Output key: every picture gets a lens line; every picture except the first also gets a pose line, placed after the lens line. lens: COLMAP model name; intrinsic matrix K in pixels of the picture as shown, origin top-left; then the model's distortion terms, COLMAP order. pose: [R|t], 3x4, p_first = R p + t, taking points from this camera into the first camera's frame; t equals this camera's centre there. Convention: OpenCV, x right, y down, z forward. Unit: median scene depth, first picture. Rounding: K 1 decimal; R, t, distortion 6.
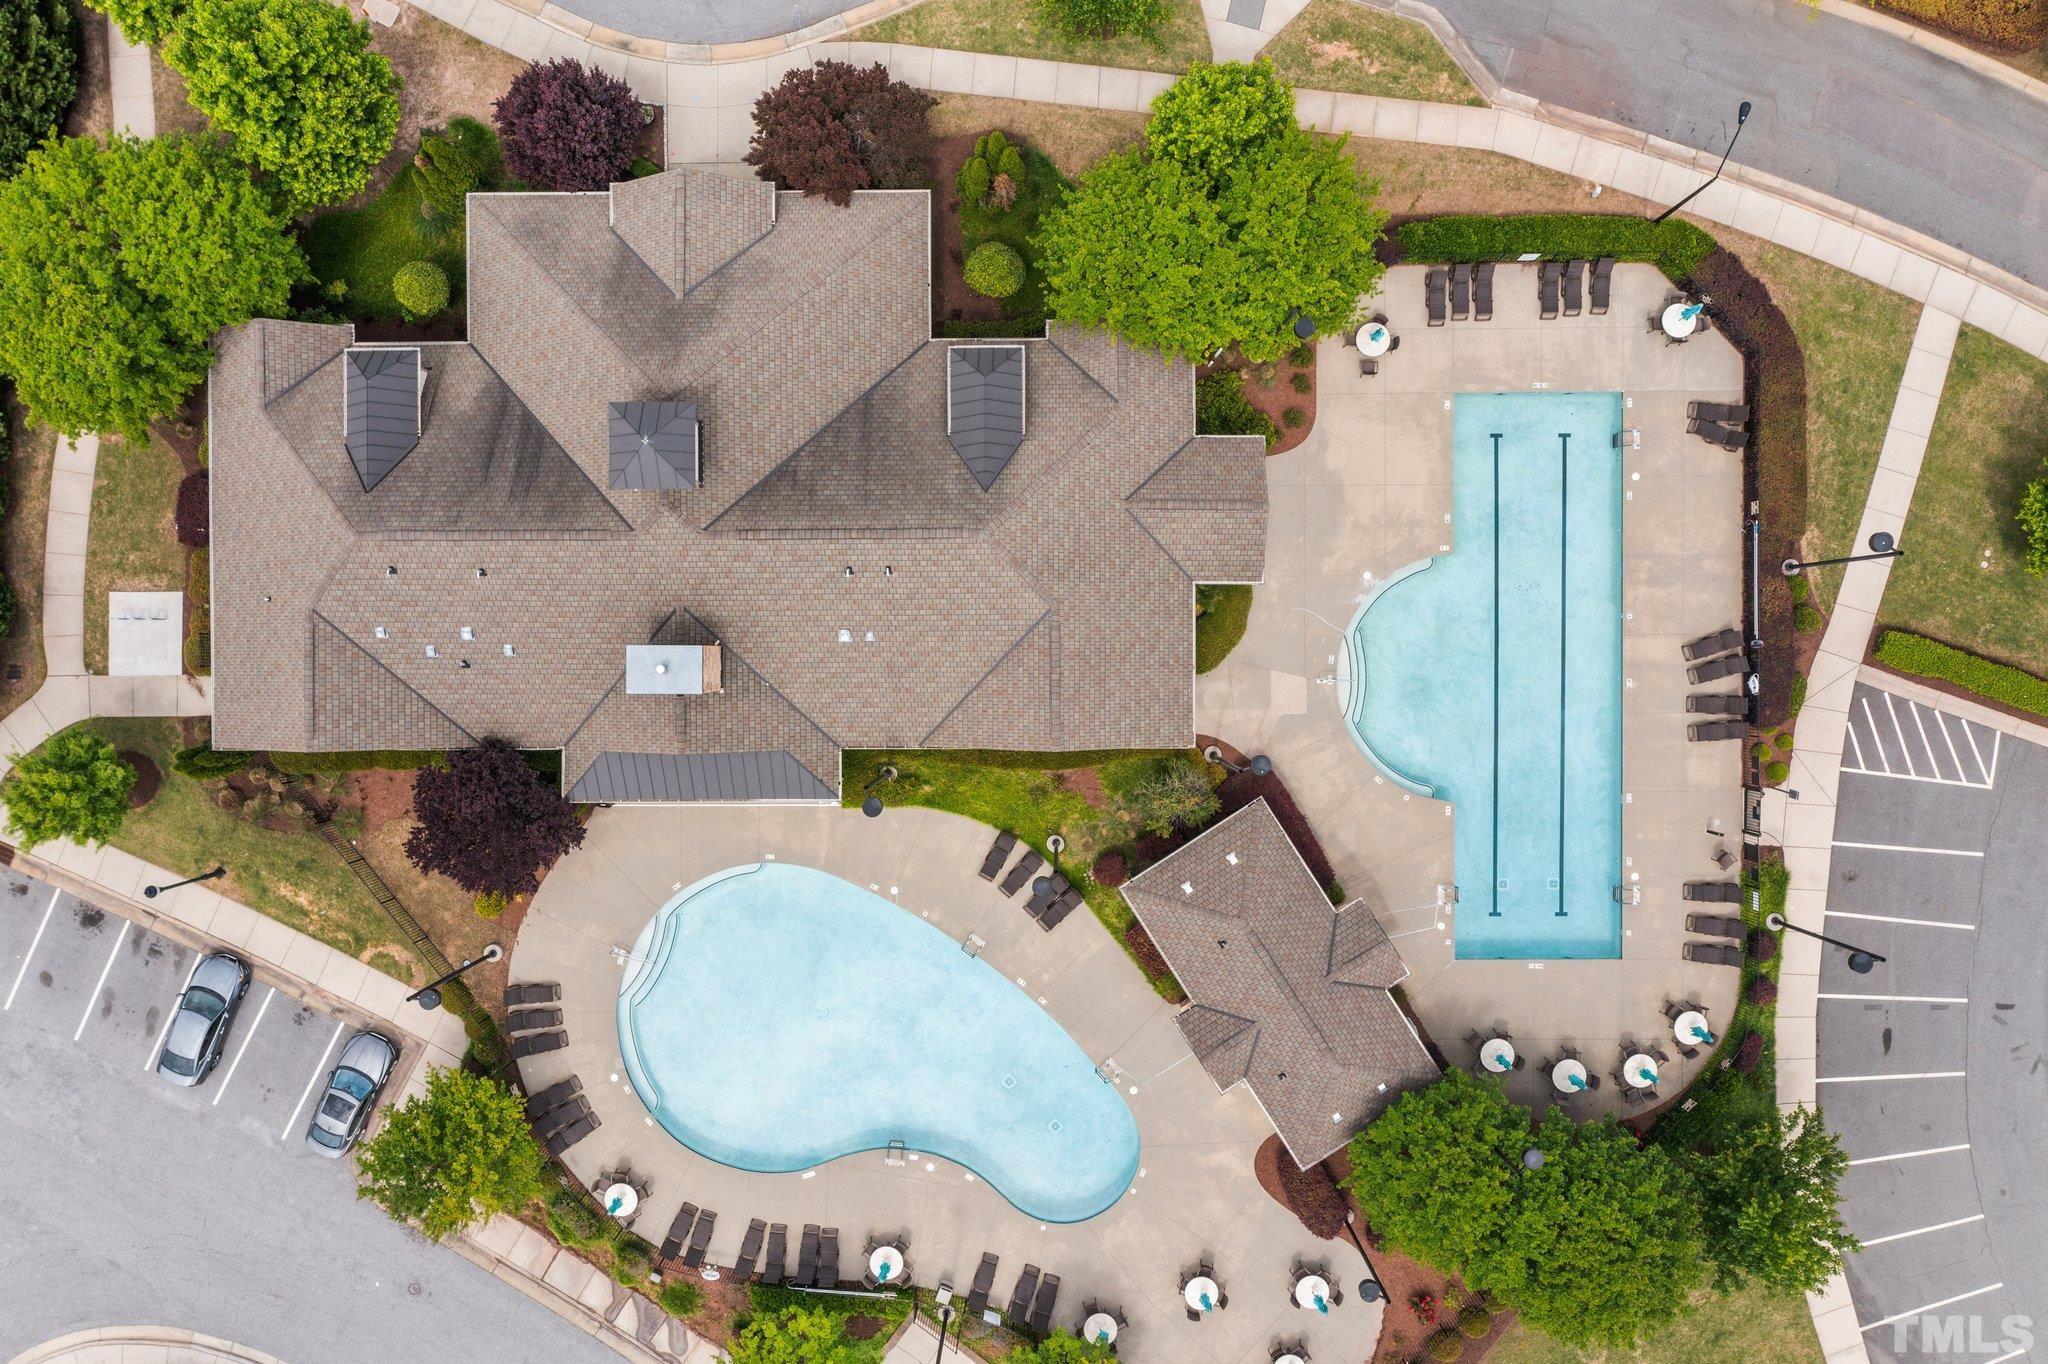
lens RADIAL K [[1627.5, 0, 1025.2], [0, 1627.5, 683.6], [0, 0, 1]] dist [-0.004988, 0.003667]
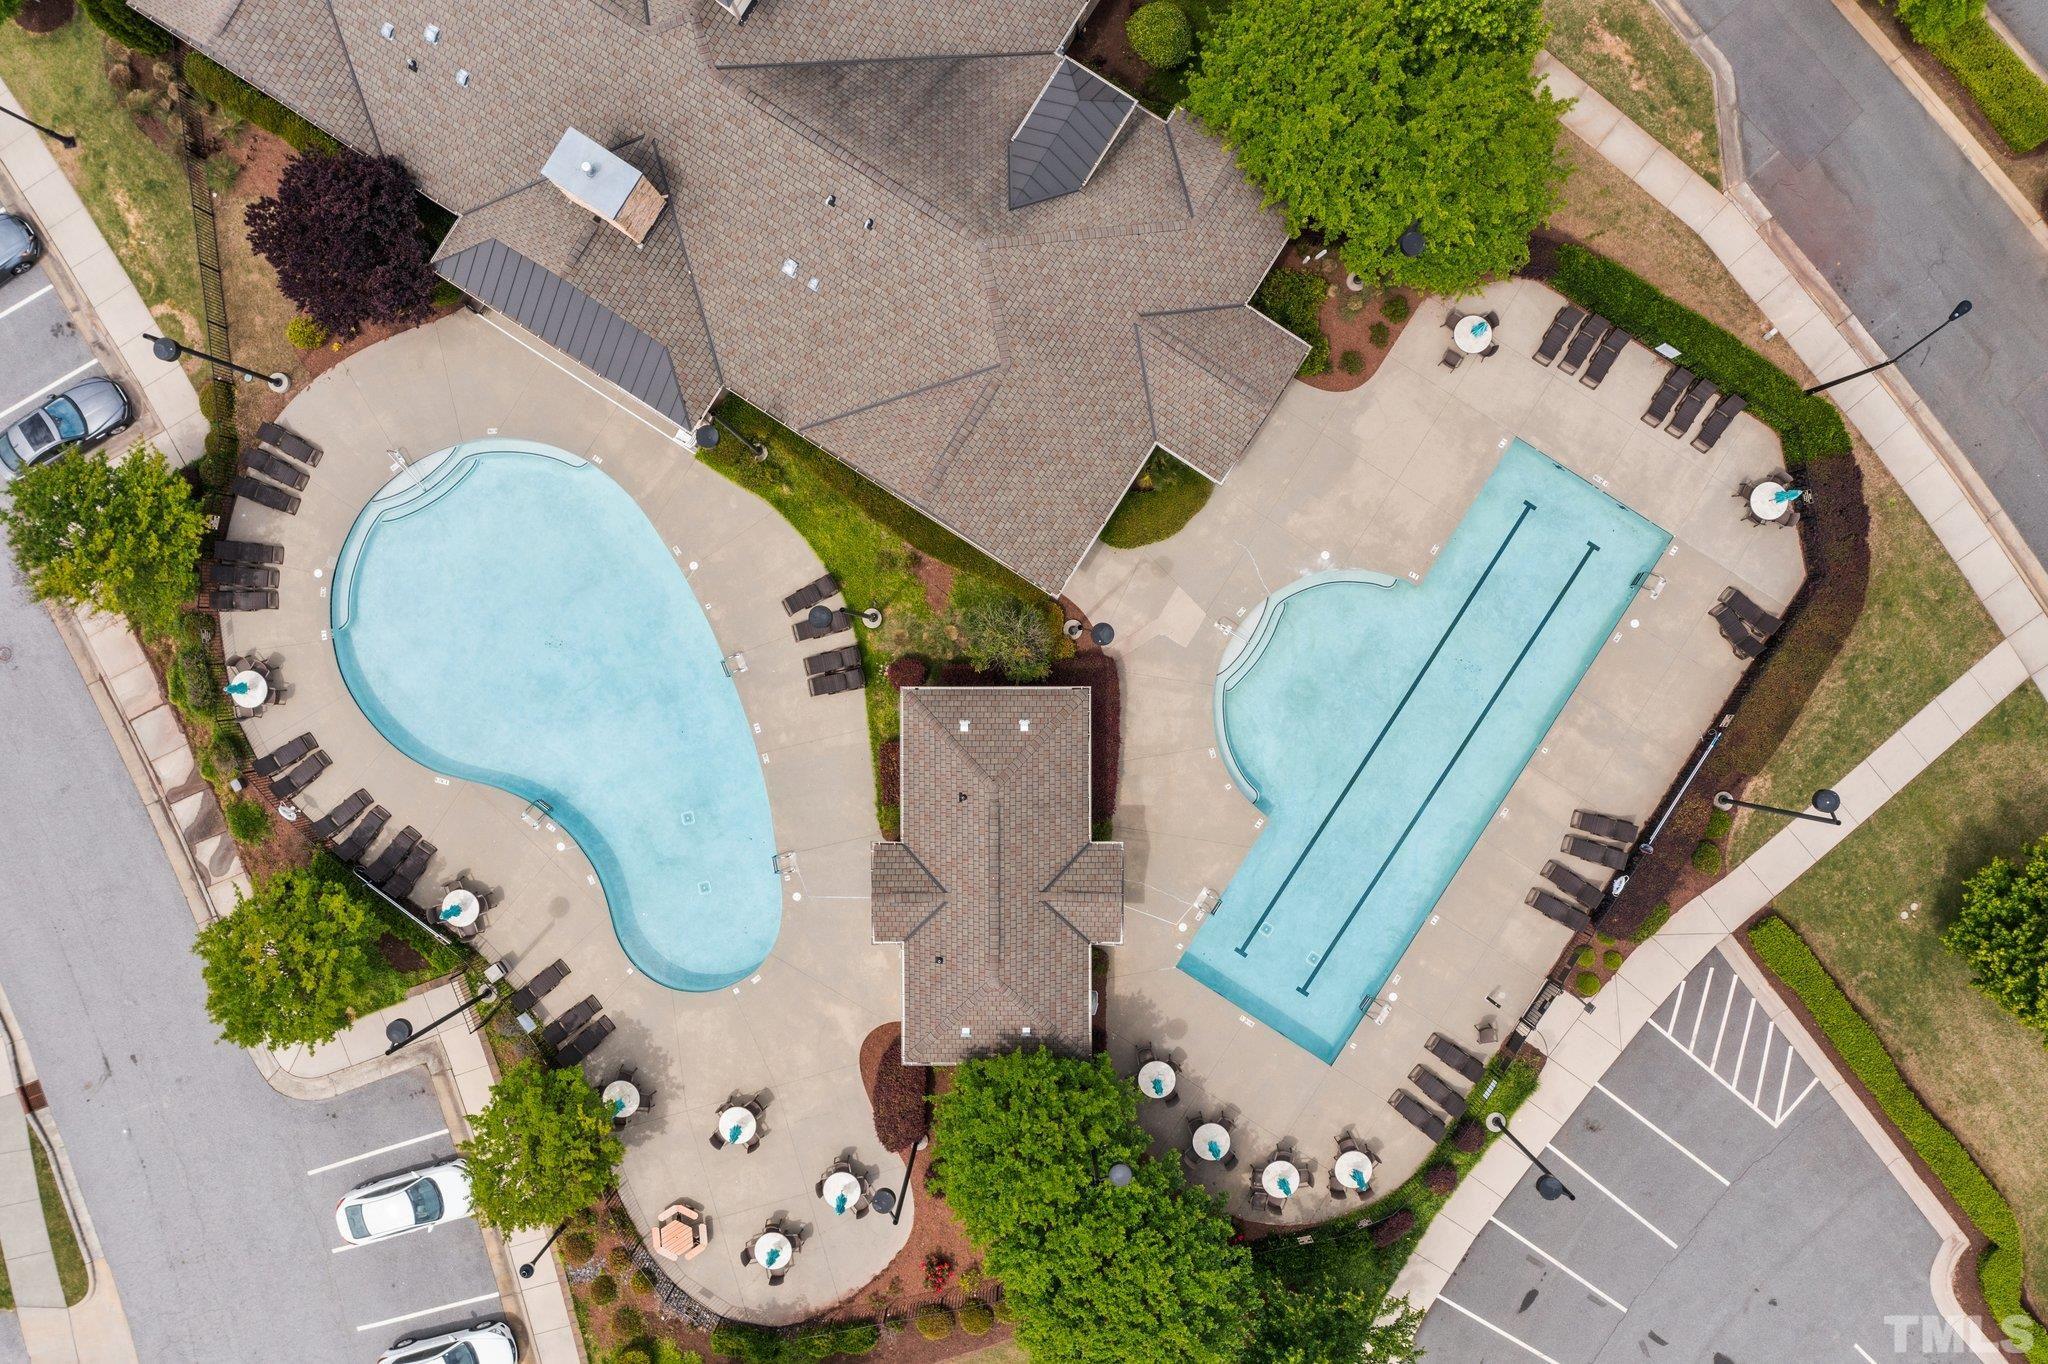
lens RADIAL K [[1627.5, 0, 1024.5], [0, 1627.5, 680.5], [0, 0, 1]] dist [-0.004988, 0.003667]
pose [[0.840246, 0.542071, 0.012062, 0.097523], [-0.542145, 0.840276, 0.003867, 0.078813], [-0.008039, -0.009789, 0.999920, 0.101694]]
